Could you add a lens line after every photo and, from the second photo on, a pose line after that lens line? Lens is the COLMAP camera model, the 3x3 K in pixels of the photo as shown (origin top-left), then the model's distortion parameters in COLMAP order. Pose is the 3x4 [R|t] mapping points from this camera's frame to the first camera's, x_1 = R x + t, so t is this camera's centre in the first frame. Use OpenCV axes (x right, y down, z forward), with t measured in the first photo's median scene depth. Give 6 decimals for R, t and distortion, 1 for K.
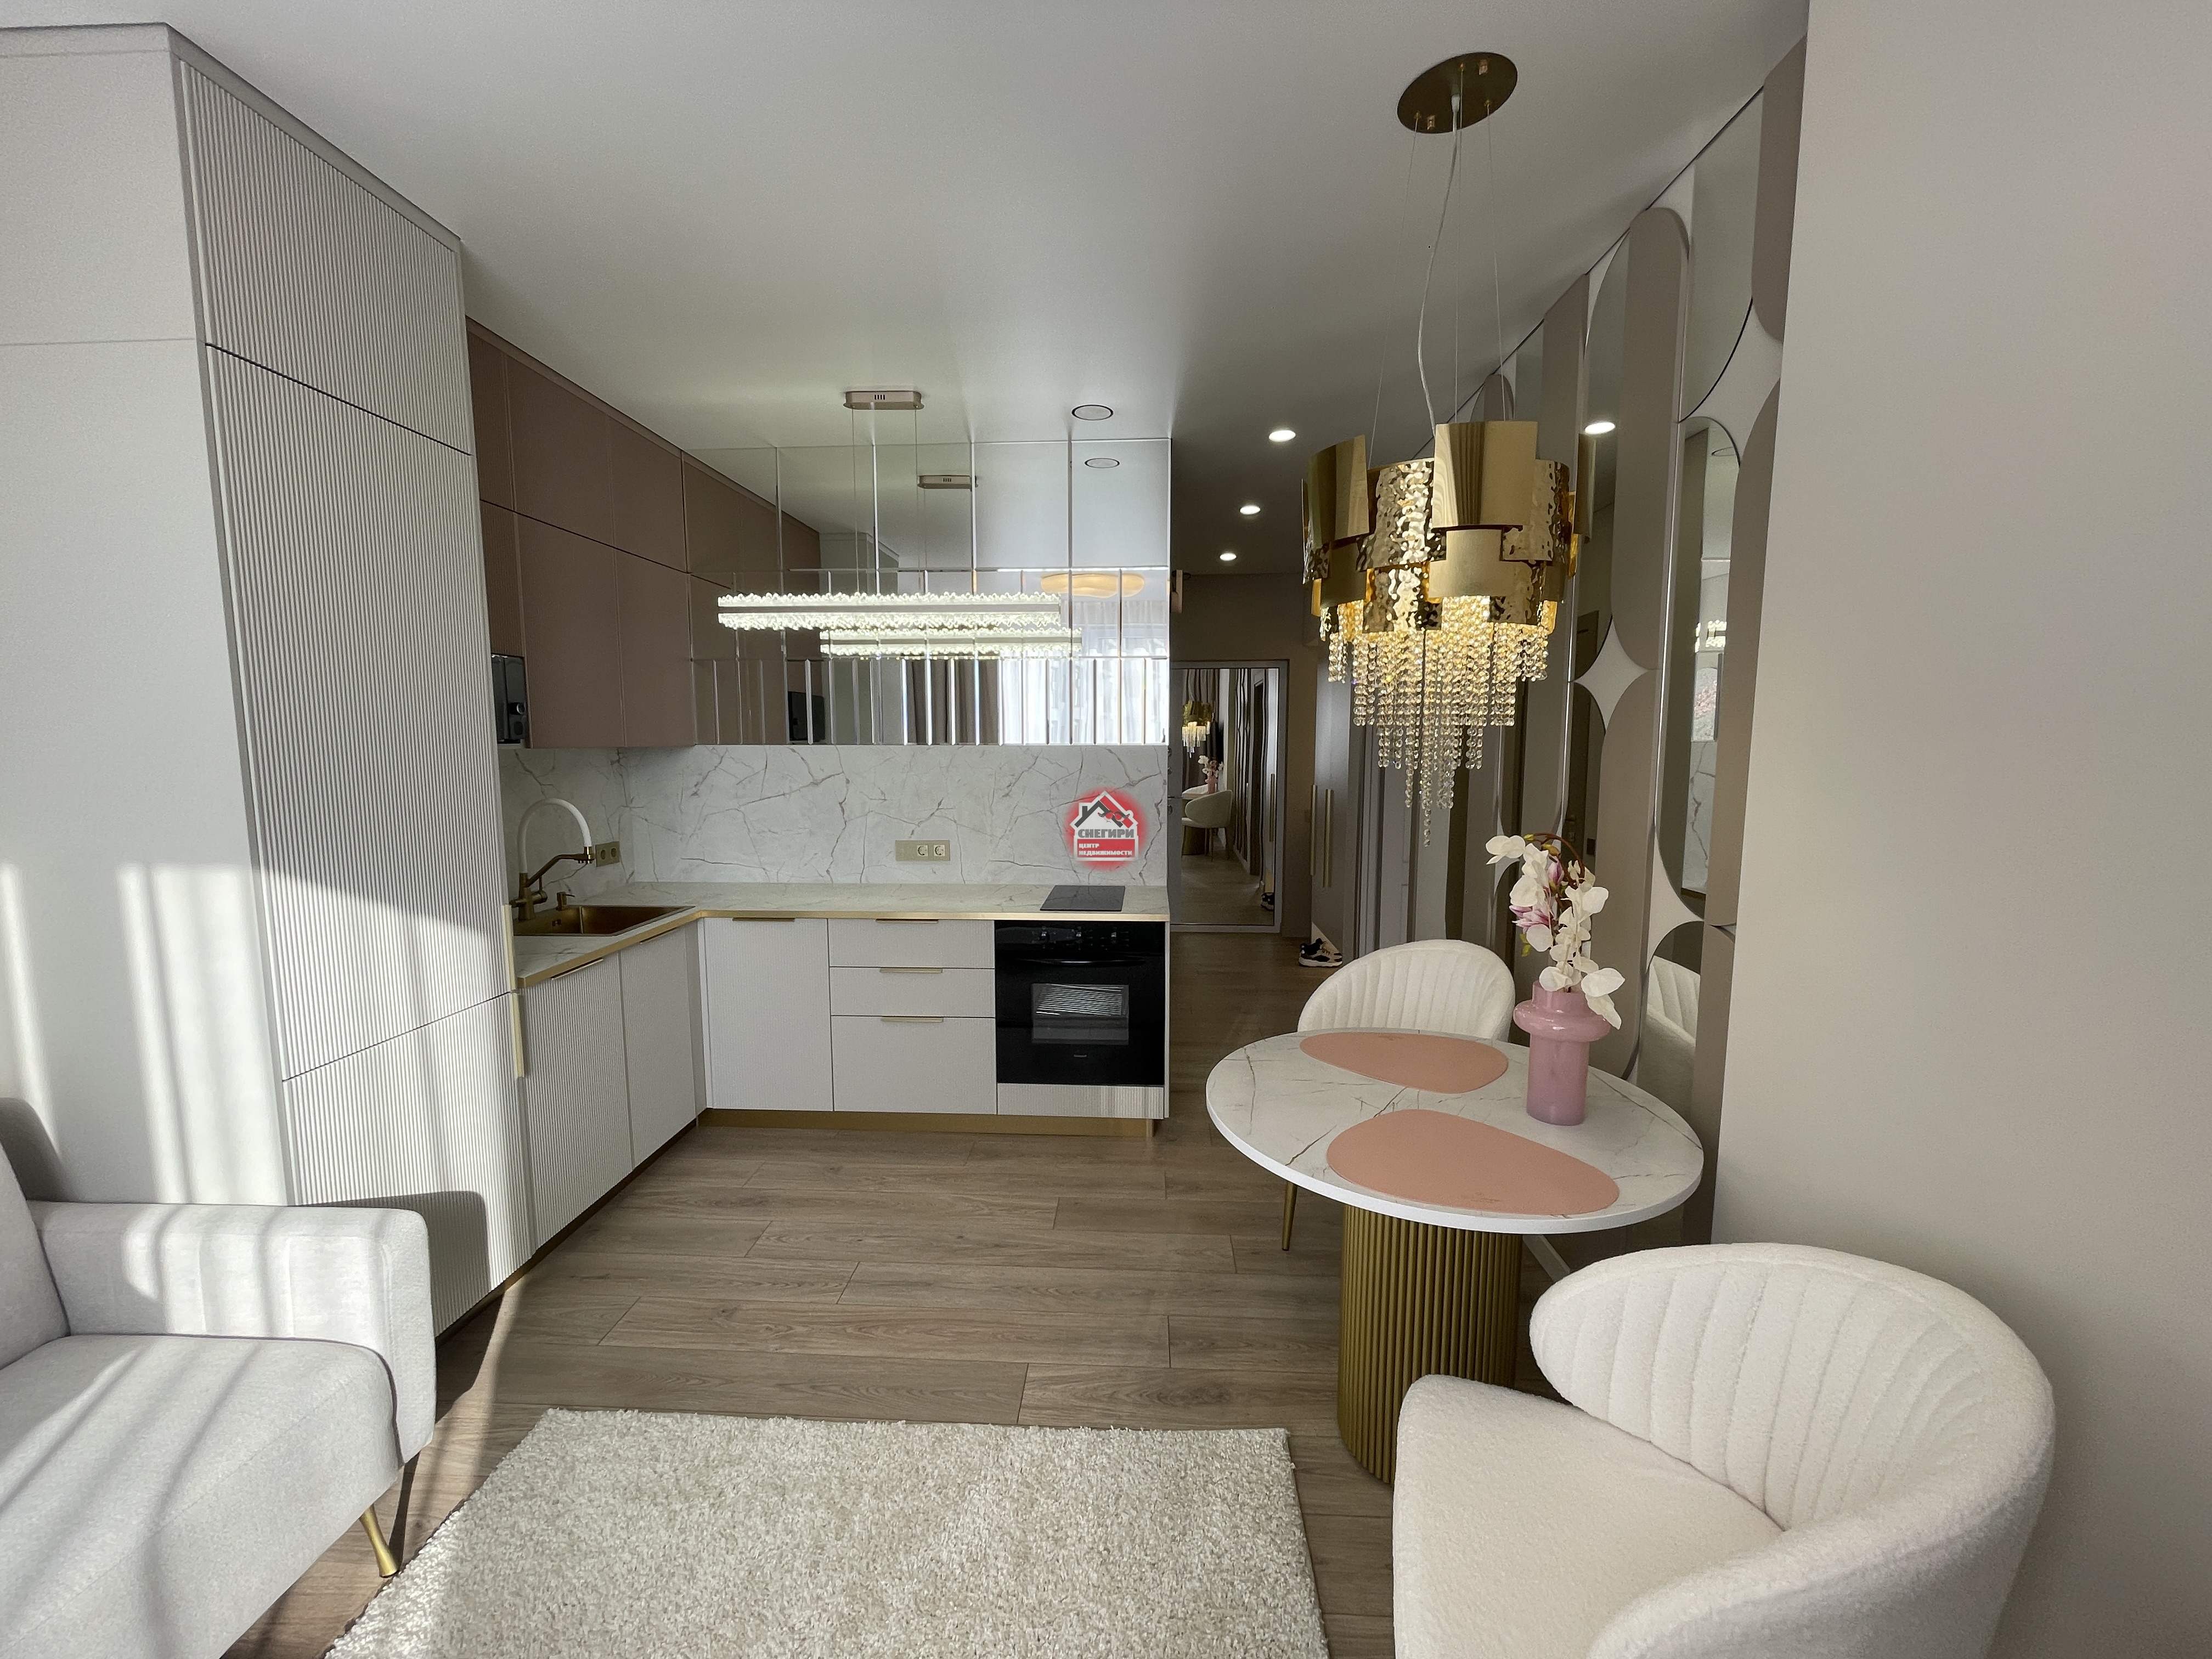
lens RADIAL K [[890.3, 0, 1102.5], [0, 890.3, 845.2], [0, 0, 1]] dist [-0.000981, 0.001810]
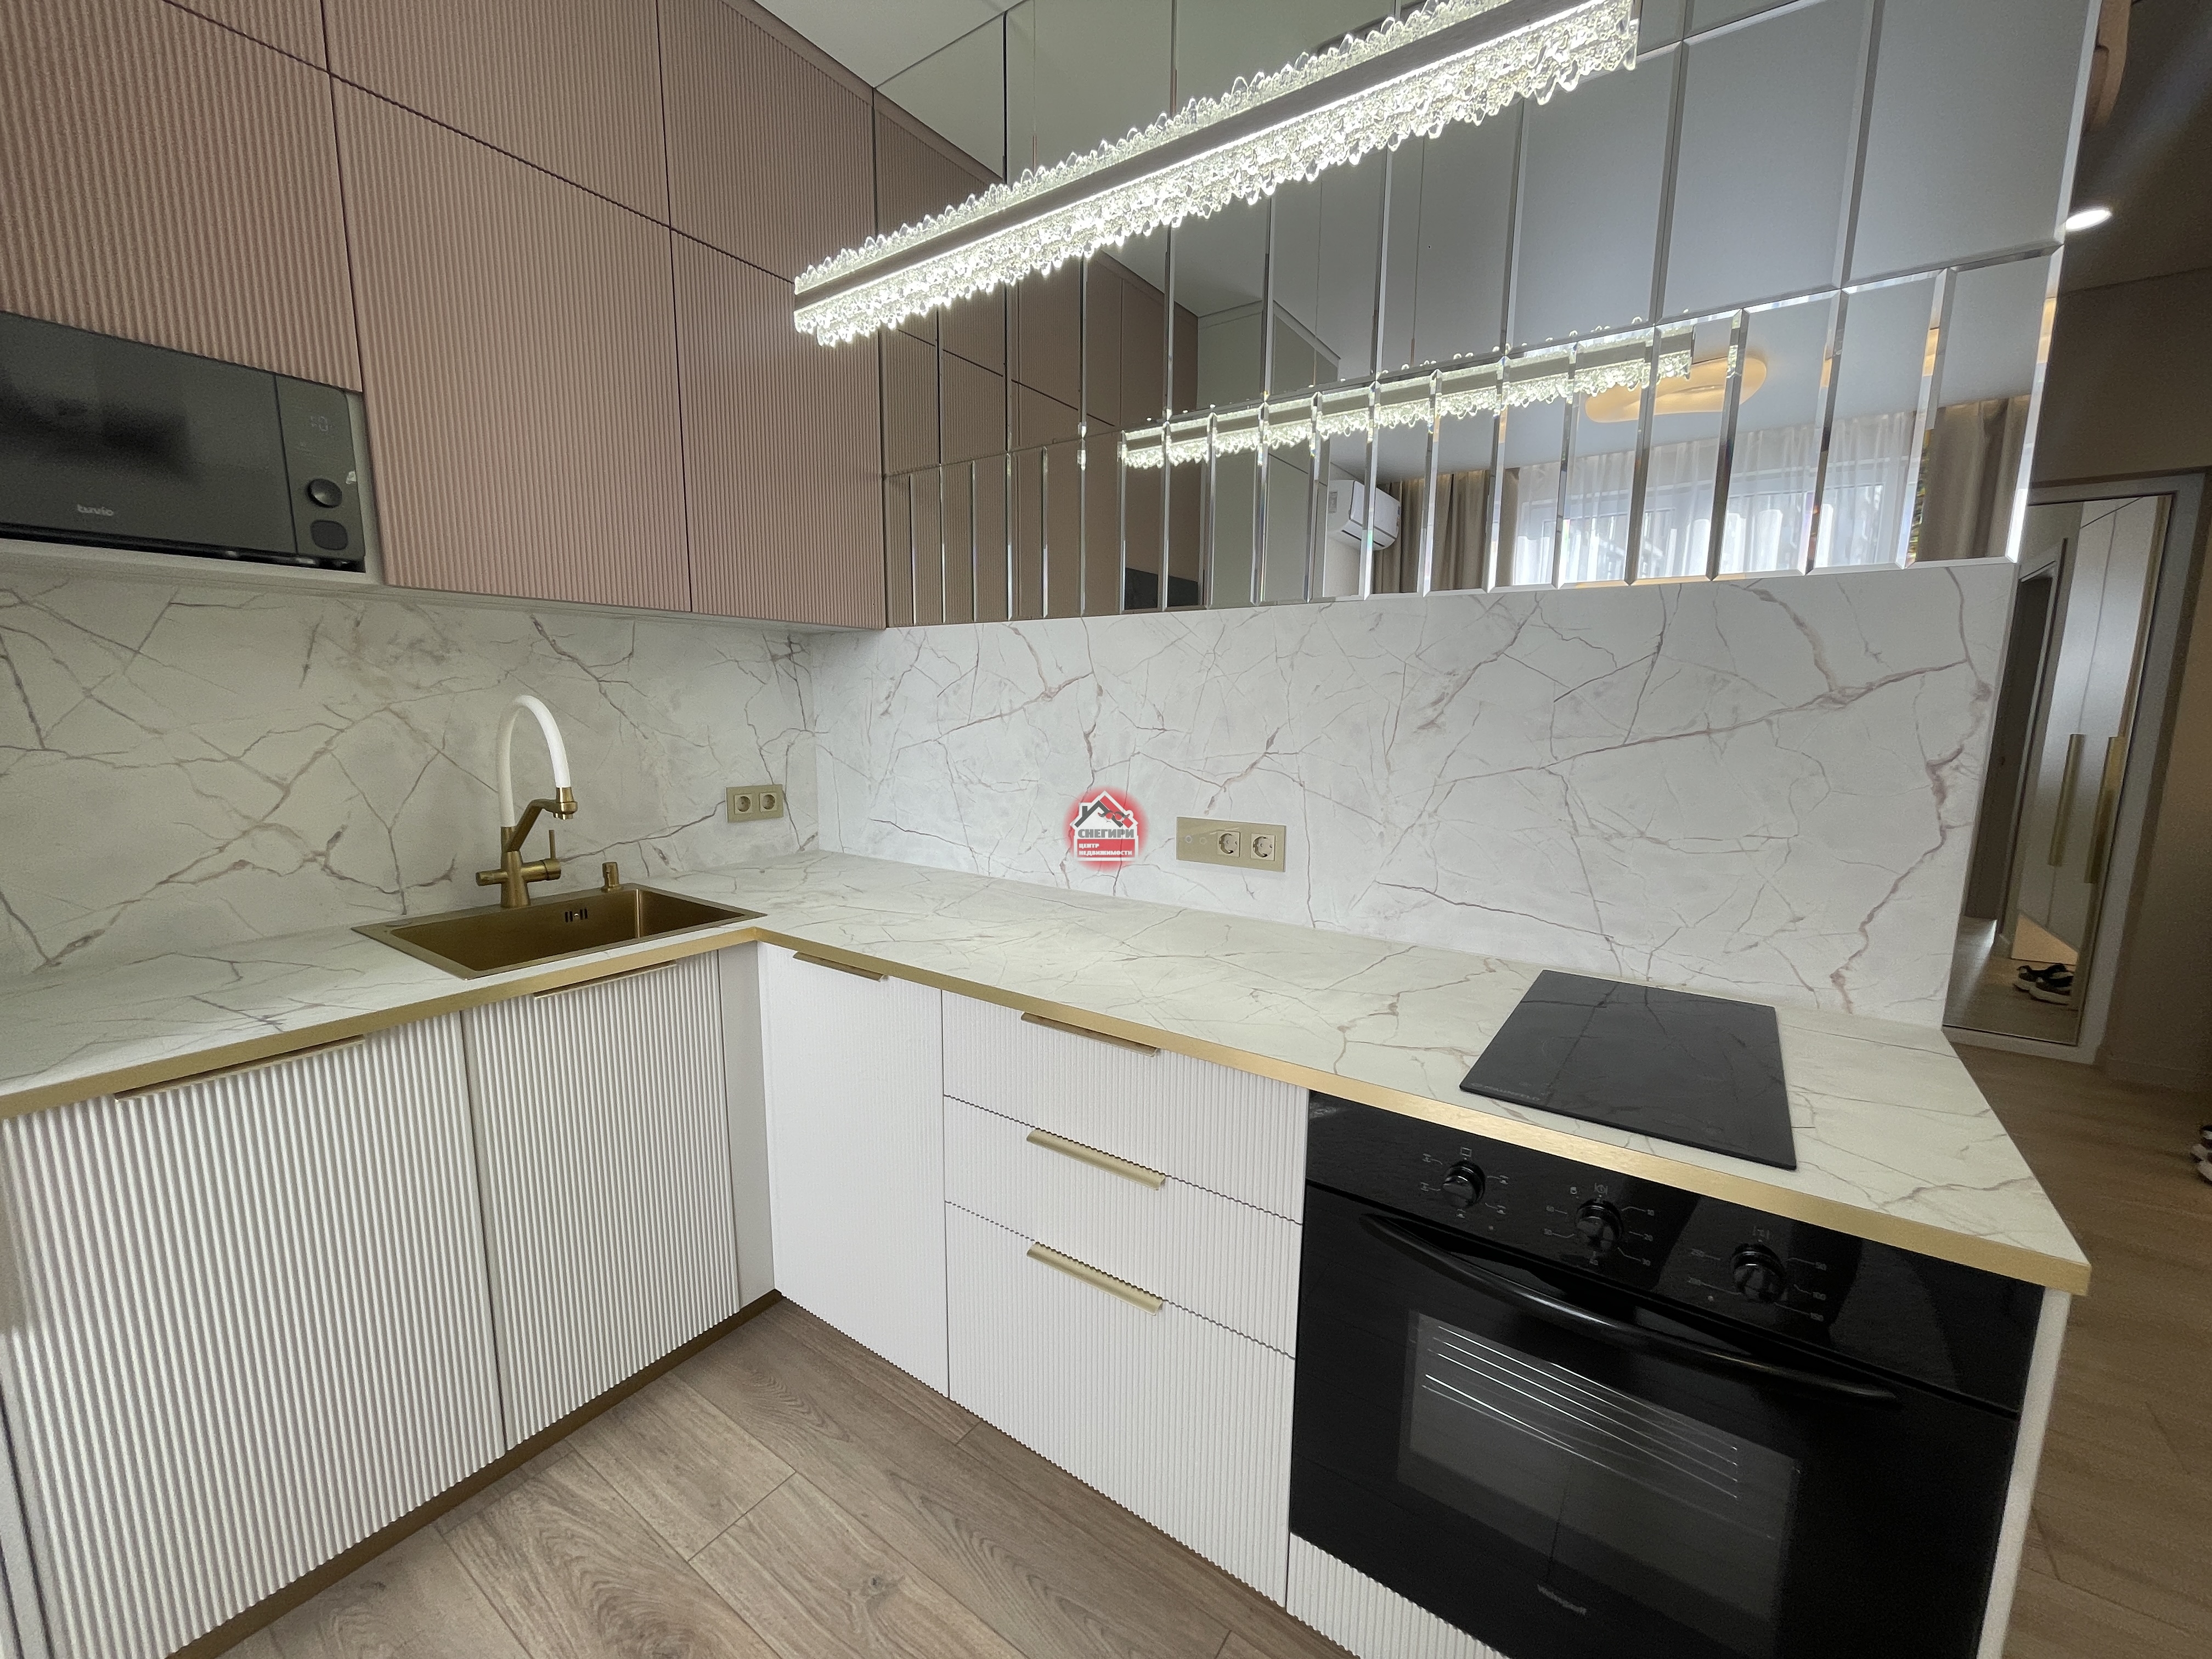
lens RADIAL K [[890.3, 0, 1096.7], [0, 890.3, 836.8], [0, 0, 1]] dist [-0.000981, 0.001810]
pose [[0.844008, 0.089341, -0.528837, -0.030686], [-0.072374, 0.995982, 0.052752, -0.027649], [0.531425, -0.006249, 0.847082, 0.972692]]
